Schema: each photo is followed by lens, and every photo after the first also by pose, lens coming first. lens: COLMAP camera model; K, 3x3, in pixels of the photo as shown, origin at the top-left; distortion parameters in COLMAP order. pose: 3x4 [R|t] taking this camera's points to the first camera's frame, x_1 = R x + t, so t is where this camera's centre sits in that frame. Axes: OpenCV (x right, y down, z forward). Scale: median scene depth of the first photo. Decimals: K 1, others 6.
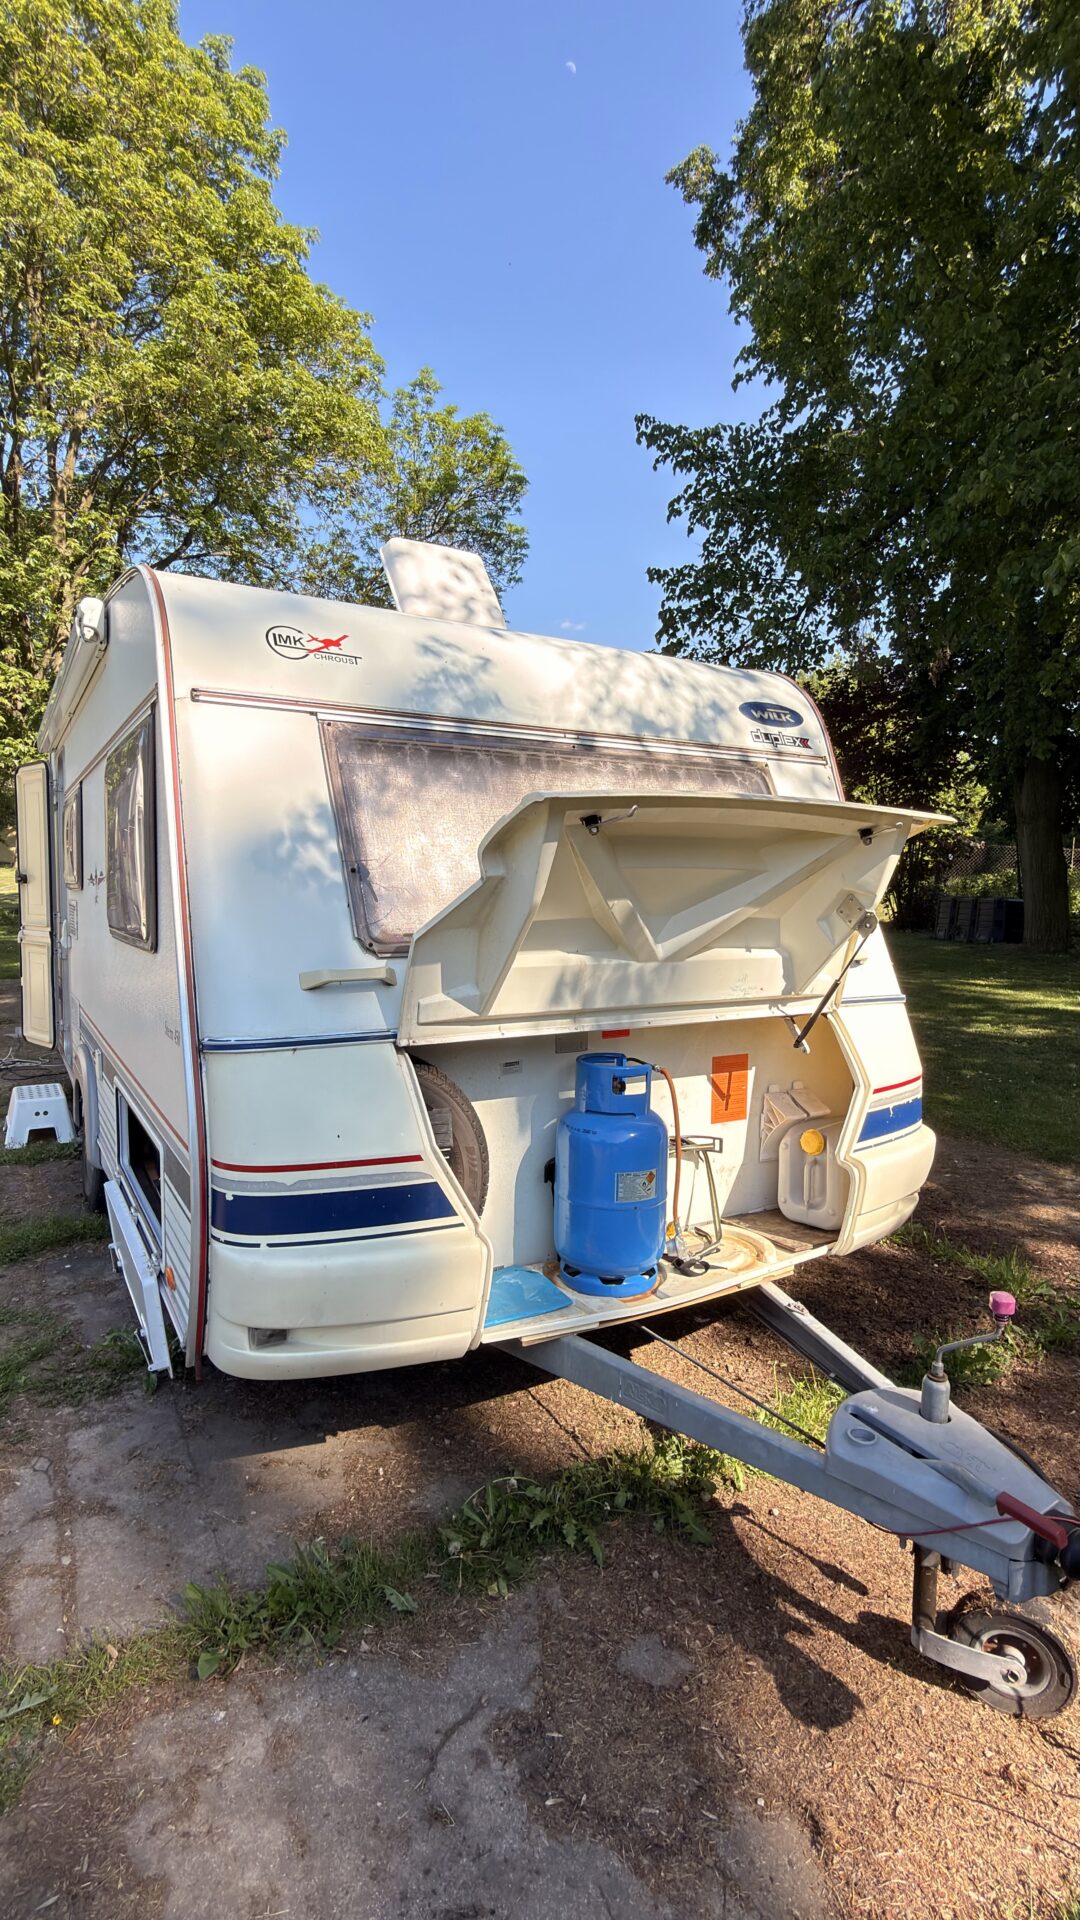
lens RADIAL K [[930.8, 0, 540.0], [0, 930.8, 960.0], [0, 0, 1]] dist [-0.012928, 0.000095]
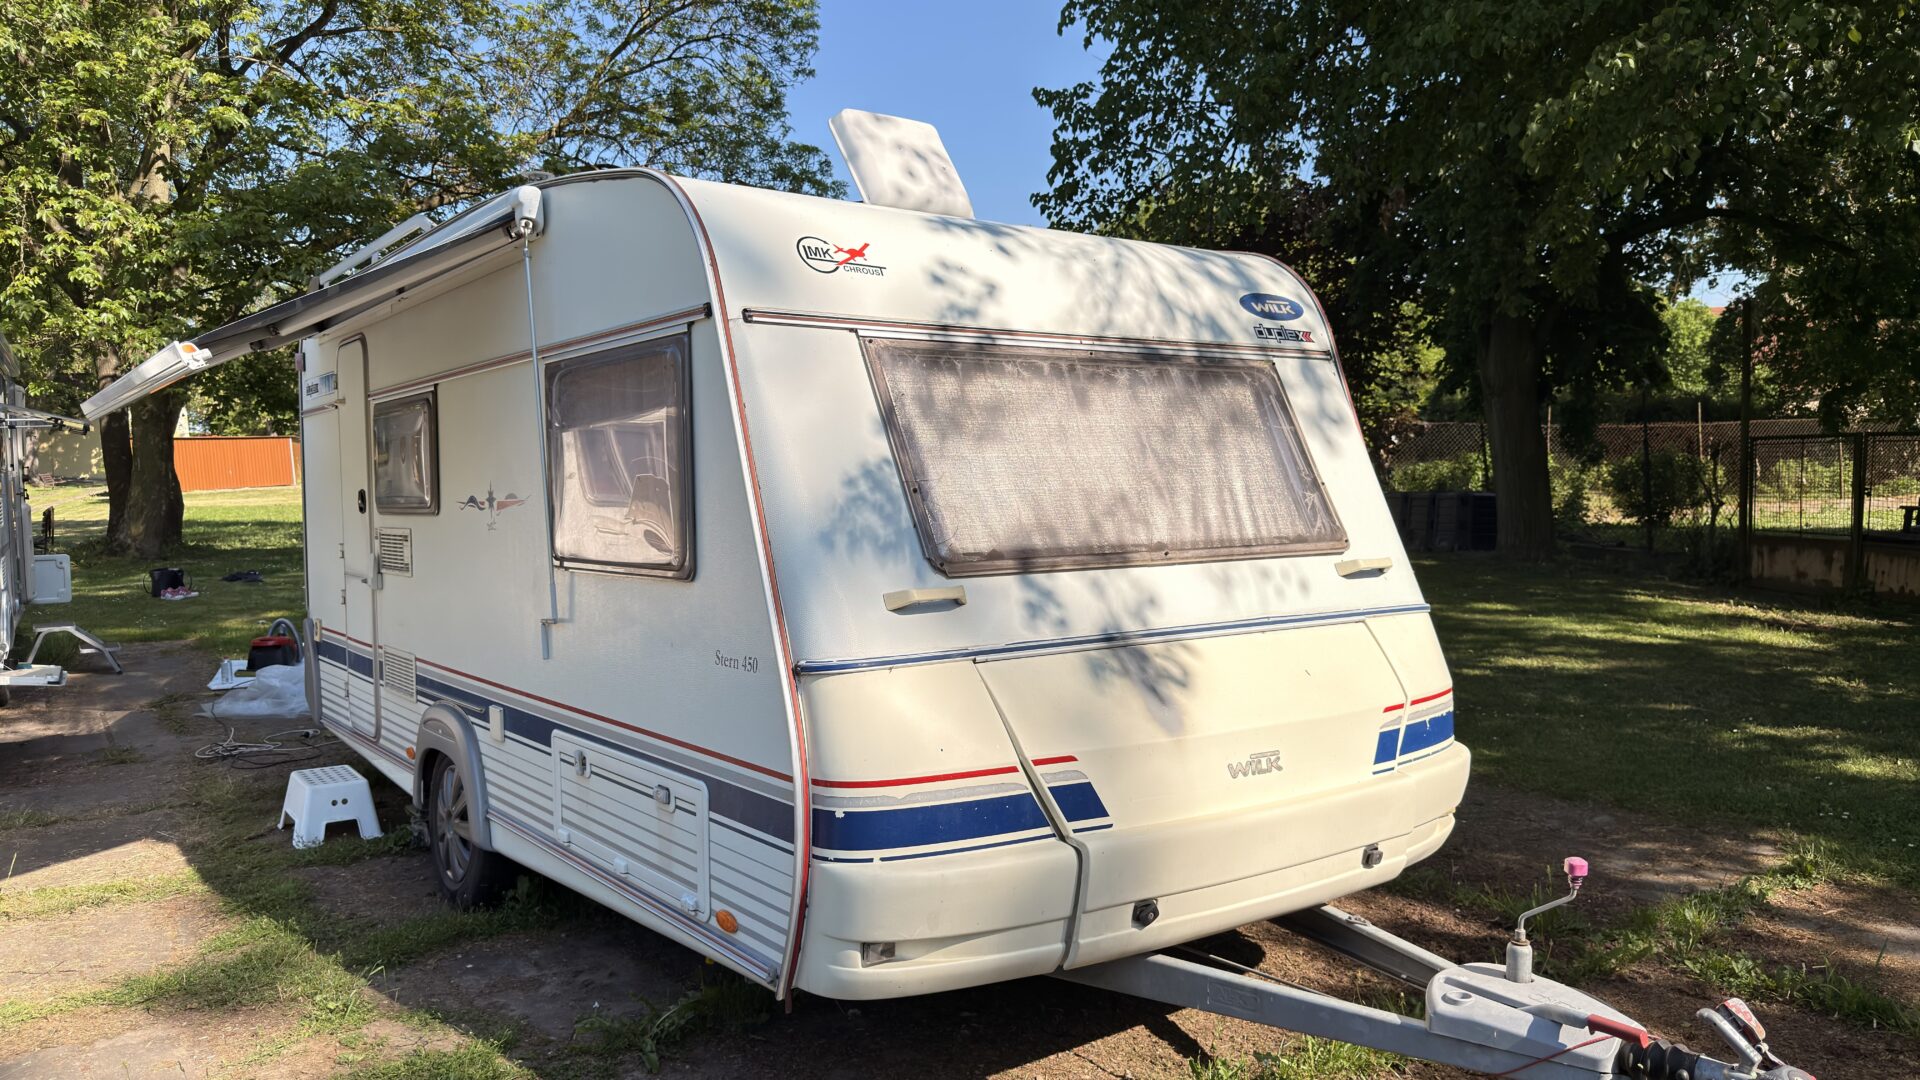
lens RADIAL K [[1345.9, 0, 934.7], [0, 1345.9, 561.8], [0, 0, 1]] dist [0.090271, -0.173559]
pose [[0.994336, -0.029461, 0.102116, -0.139244], [0.031966, 0.999225, -0.022990, 0.005712], [-0.101359, 0.026124, 0.994507, -0.183540]]
